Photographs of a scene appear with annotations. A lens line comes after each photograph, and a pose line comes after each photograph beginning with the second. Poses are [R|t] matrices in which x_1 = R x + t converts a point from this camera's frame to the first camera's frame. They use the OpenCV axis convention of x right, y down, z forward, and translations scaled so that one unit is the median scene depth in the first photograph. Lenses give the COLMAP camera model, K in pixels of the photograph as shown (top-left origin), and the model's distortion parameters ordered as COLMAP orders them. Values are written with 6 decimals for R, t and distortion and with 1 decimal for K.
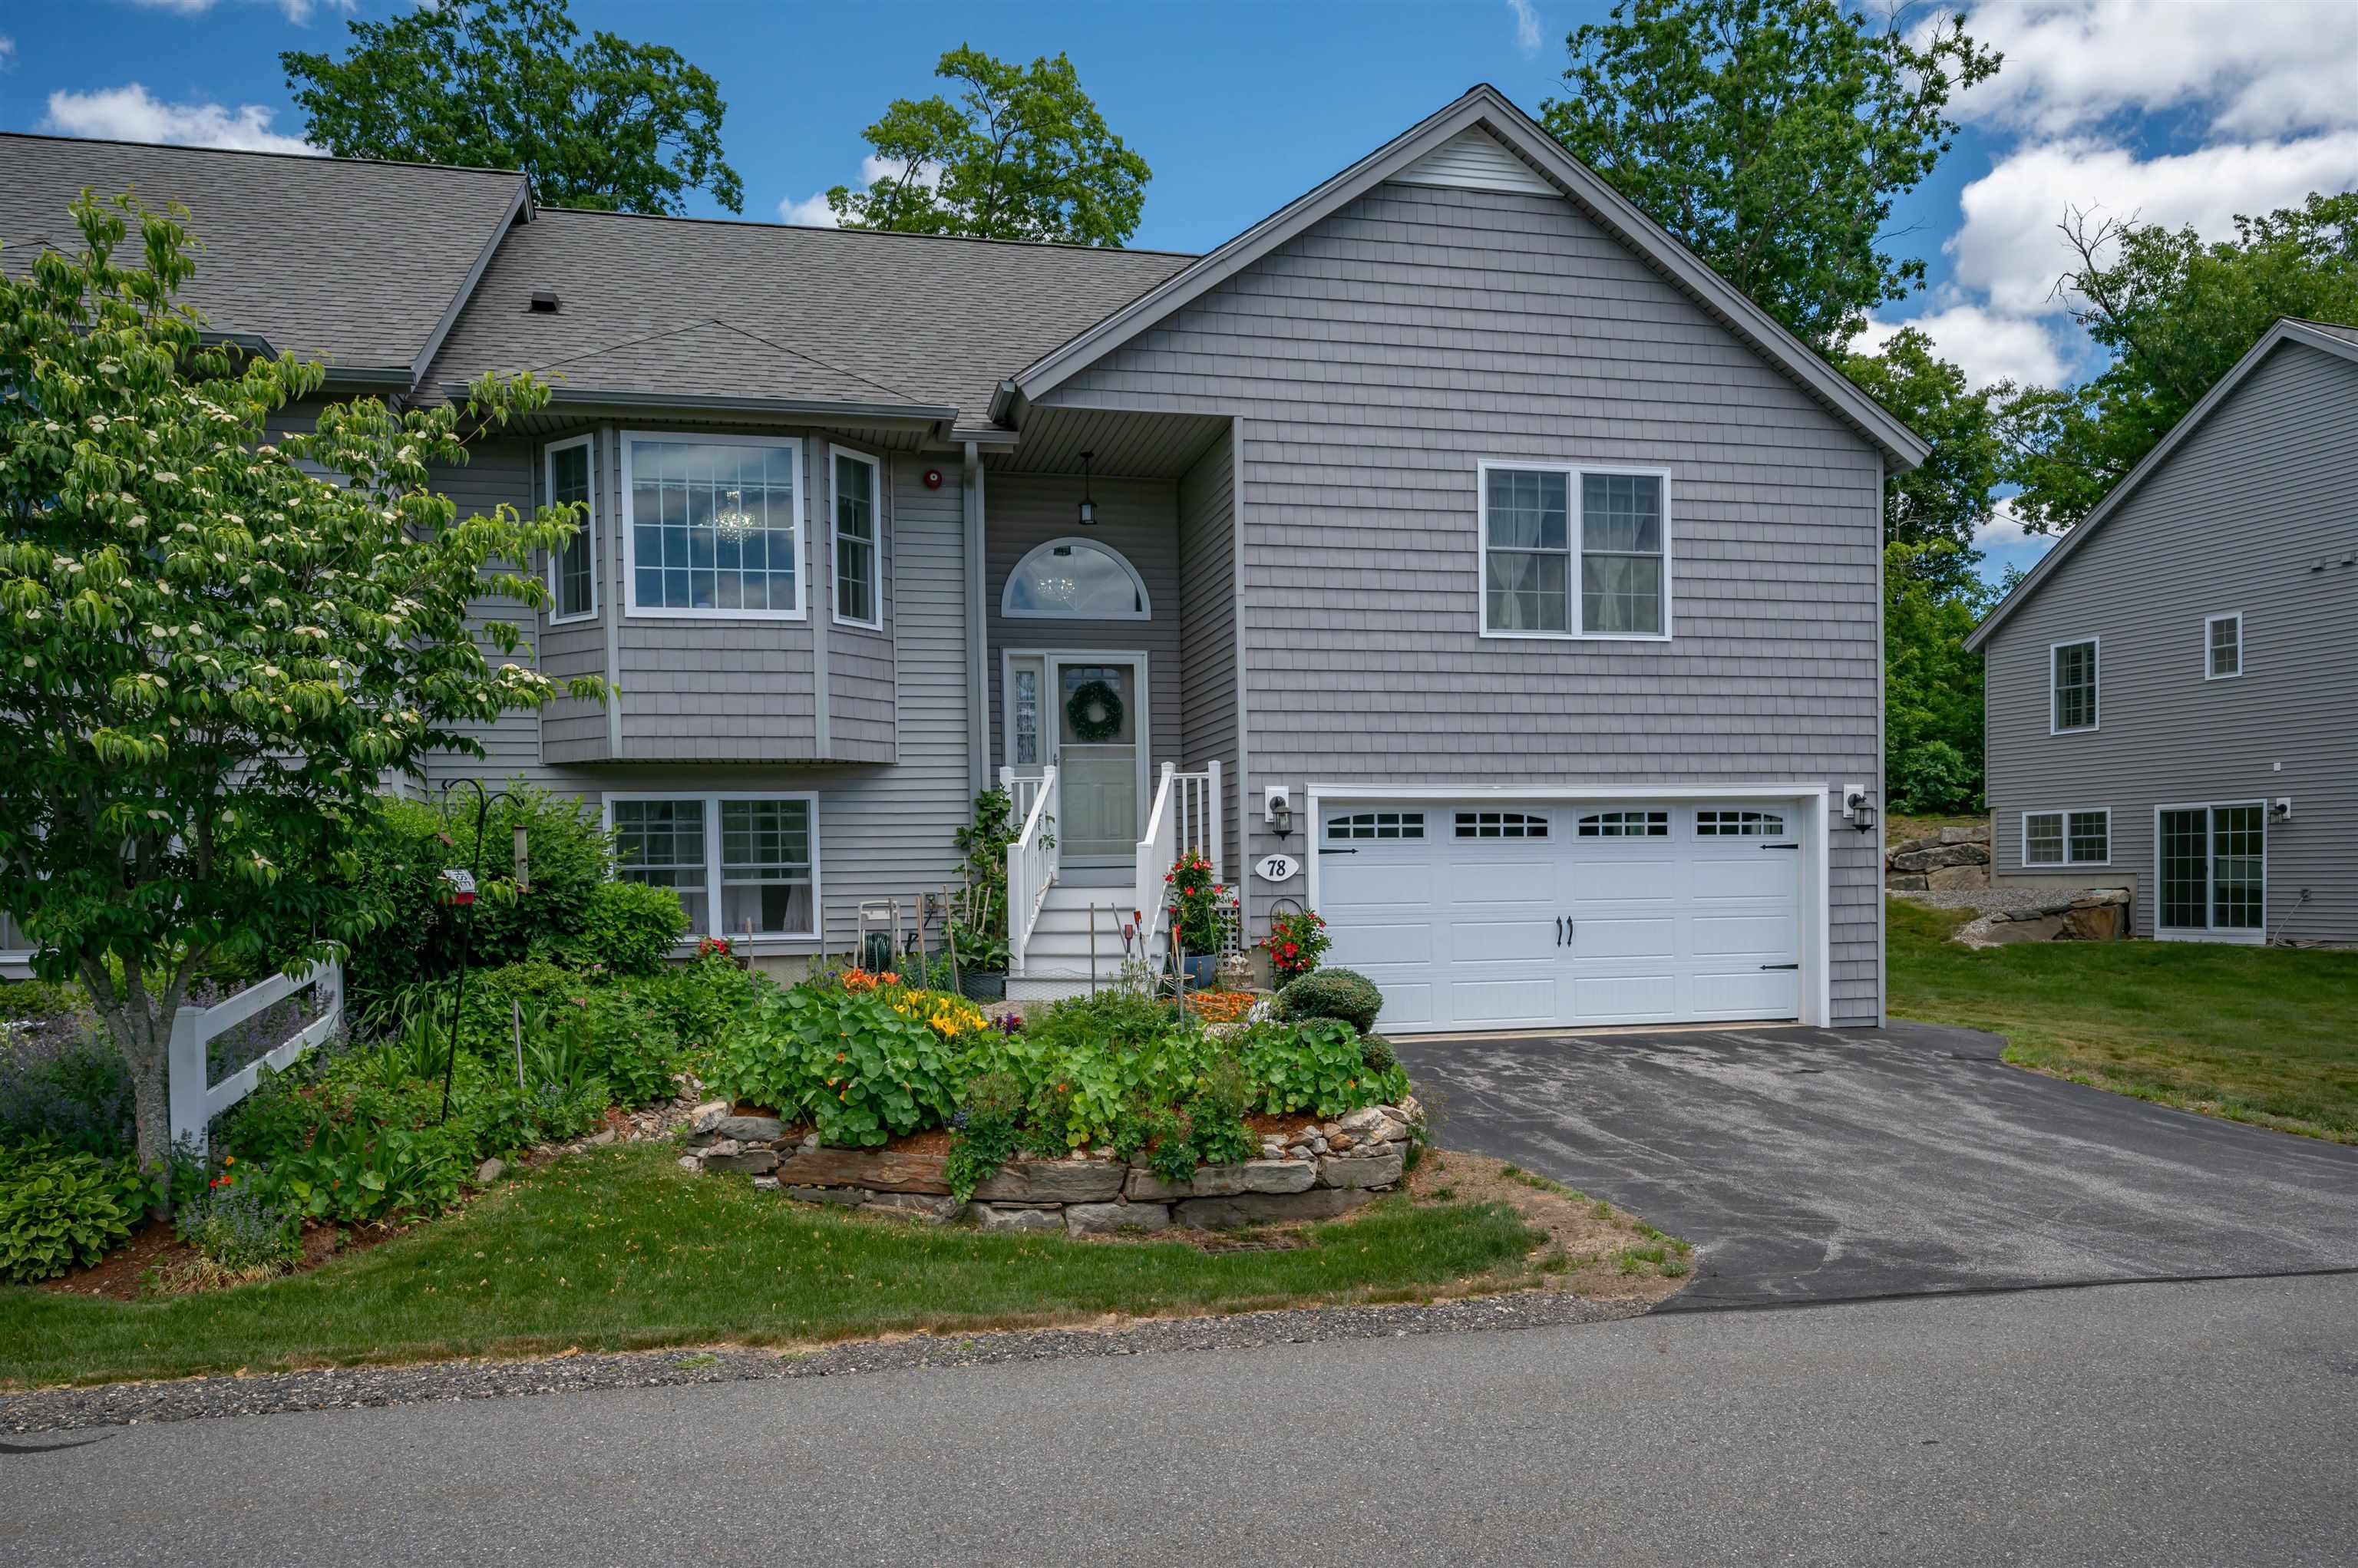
lens RADIAL K [[1549.1, 0, 1183.3], [0, 1549.1, 925.0], [0, 0, 1]] dist [0.001746, -0.003486]
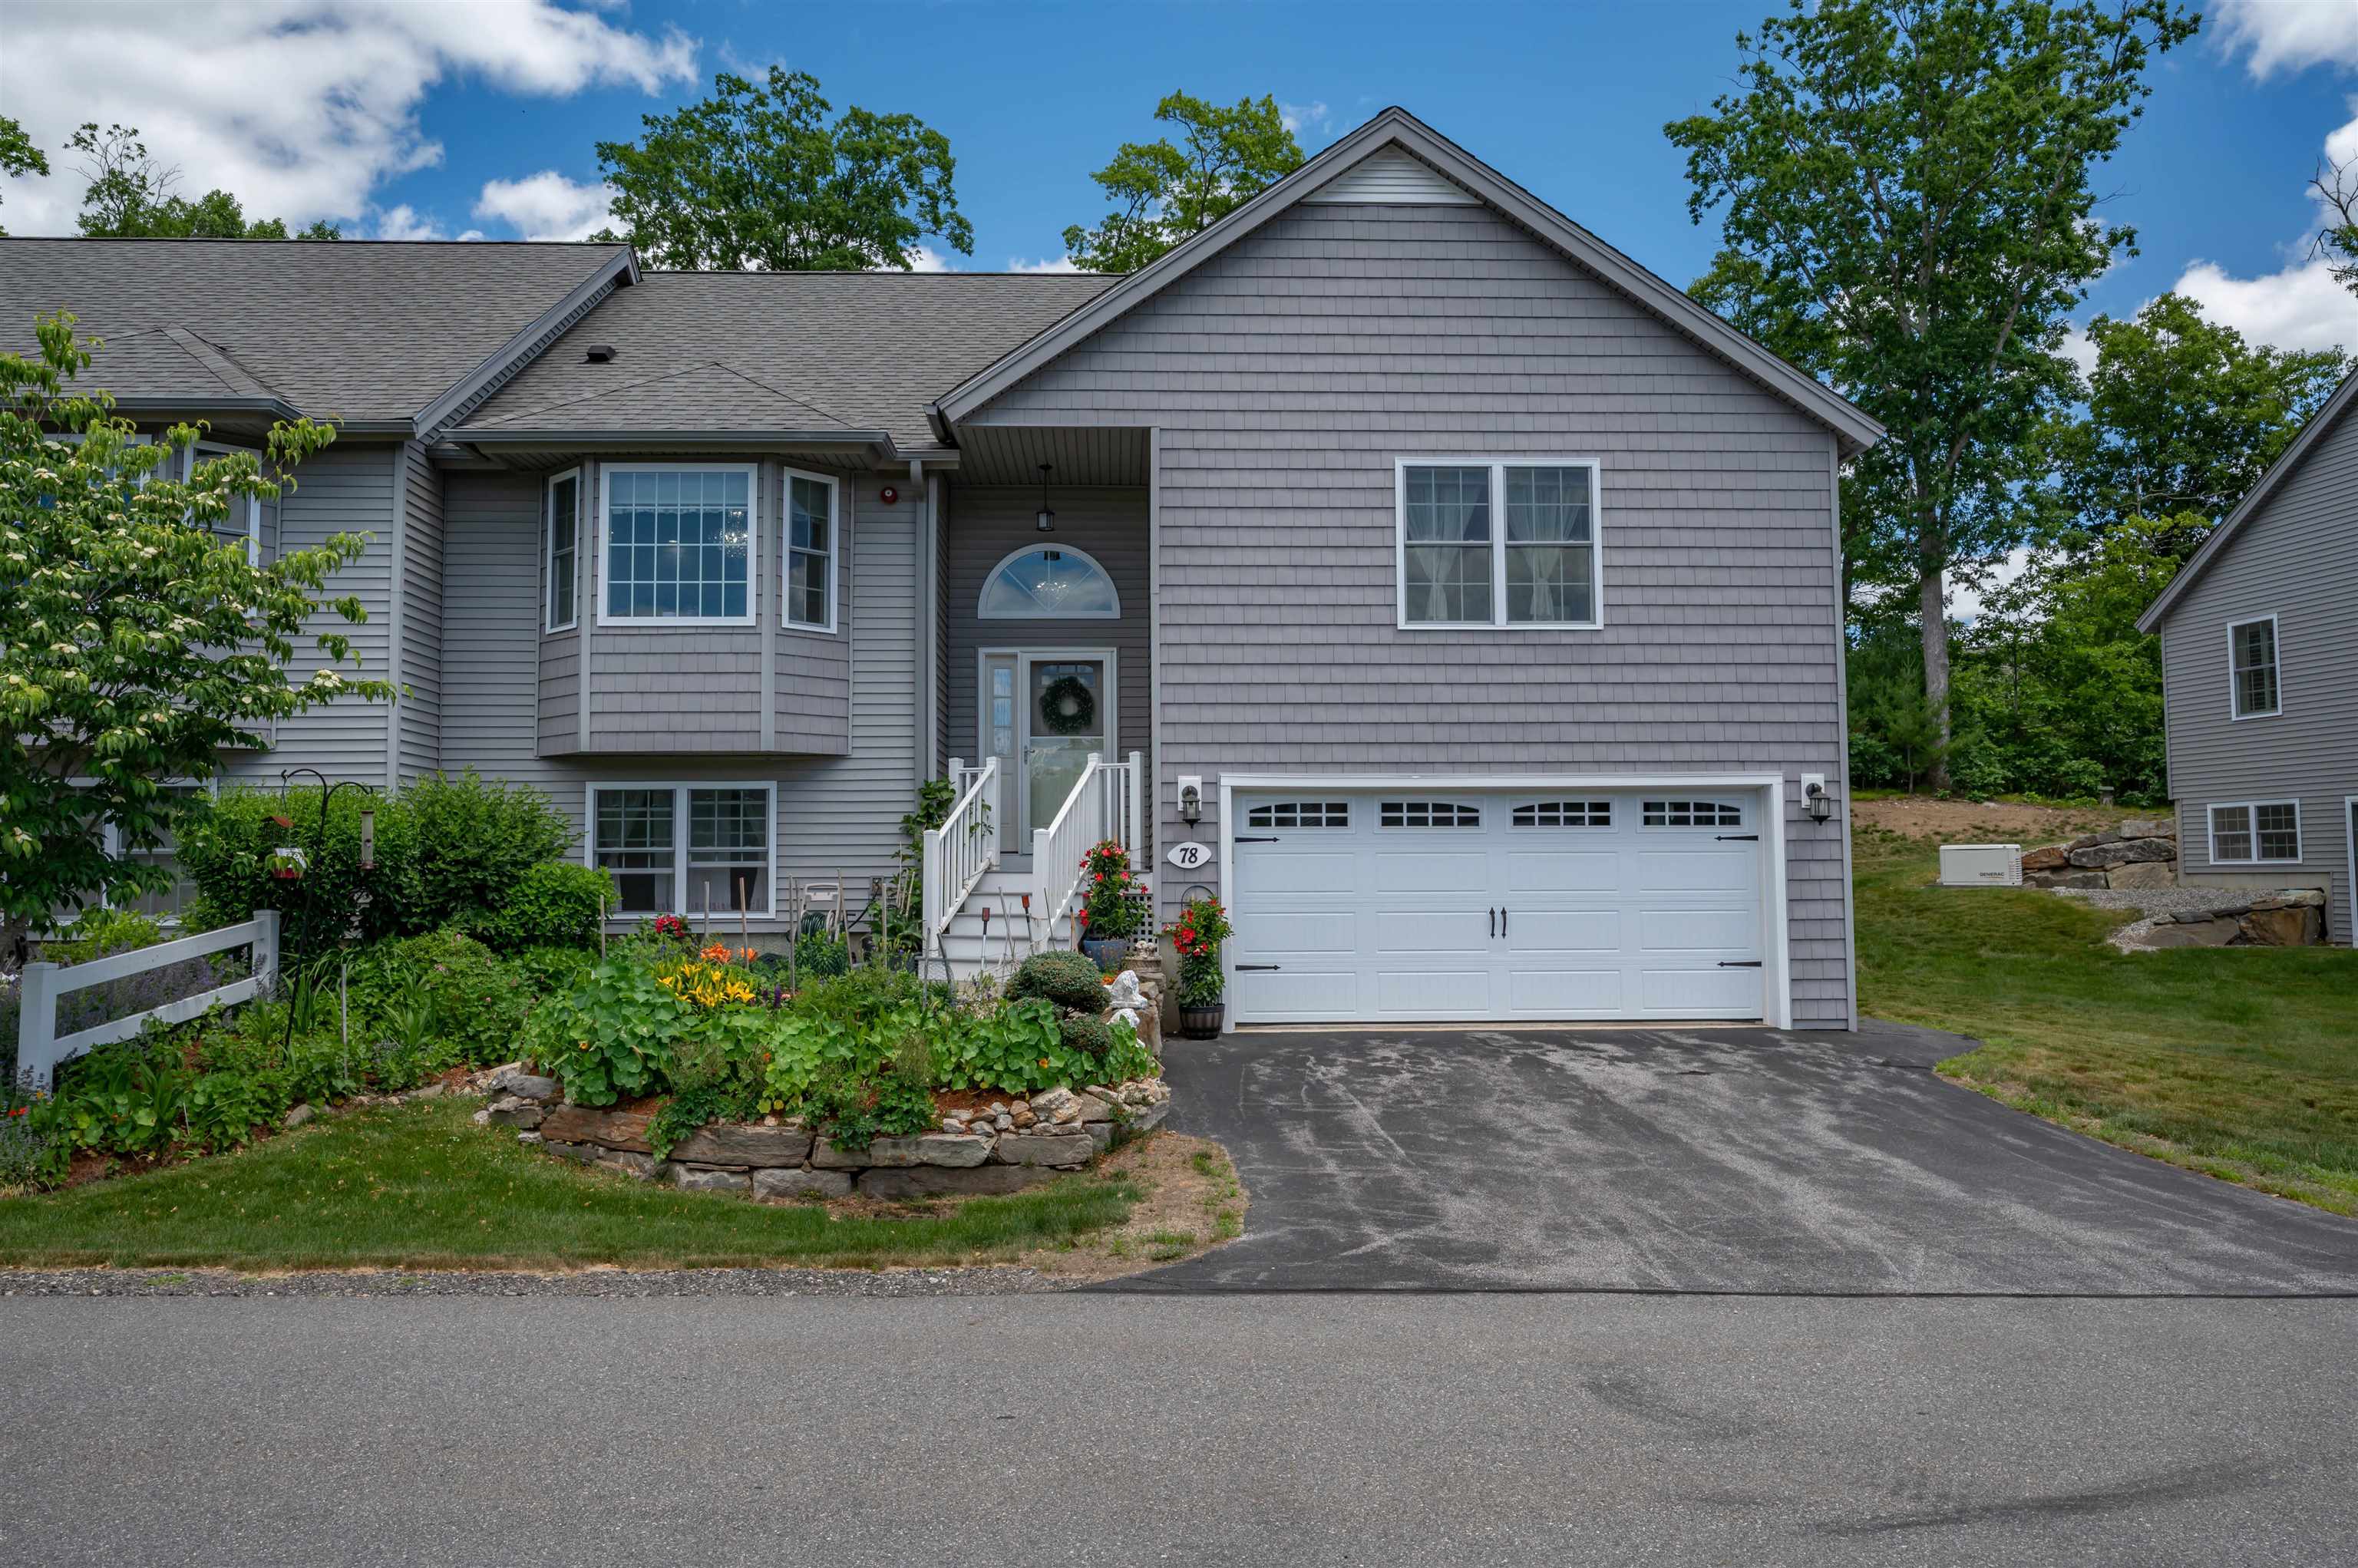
lens RADIAL K [[1535.1, 0, 1173.4], [0, 1535.1, 774.6], [0, 0, 1]] dist [0.005887, -0.012231]
pose [[0.983225, -0.001317, -0.182391, 0.229659], [-0.015340, 0.995834, -0.089882, 0.001364], [0.181749, 0.091172, 0.979109, -0.000536]]
